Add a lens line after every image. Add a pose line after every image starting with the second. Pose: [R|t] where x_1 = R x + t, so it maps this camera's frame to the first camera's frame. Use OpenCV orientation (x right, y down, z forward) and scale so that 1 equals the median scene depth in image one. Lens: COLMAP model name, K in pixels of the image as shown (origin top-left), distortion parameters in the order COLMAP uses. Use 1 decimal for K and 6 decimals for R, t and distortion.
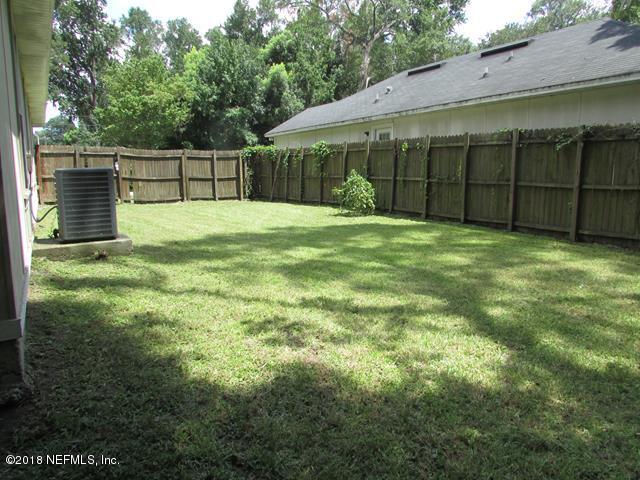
lens RADIAL K [[454.2, 0, 321.2], [0, 454.2, 241.6], [0, 0, 1]] dist [-0.028761, 0.004774]
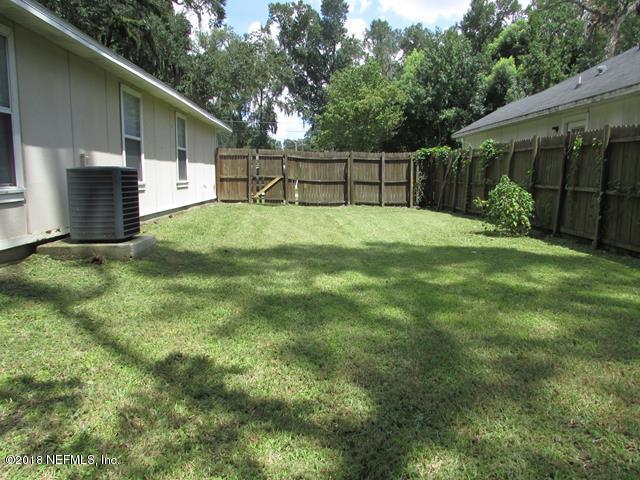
lens RADIAL K [[454.2, 0, 319.8], [0, 454.2, 238.4], [0, 0, 1]] dist [-0.028761, 0.004774]
pose [[0.867669, 0.083282, -0.490116, 0.121673], [-0.091872, 0.995749, 0.006557, -0.019343], [0.488579, 0.039338, 0.871633, 0.127879]]
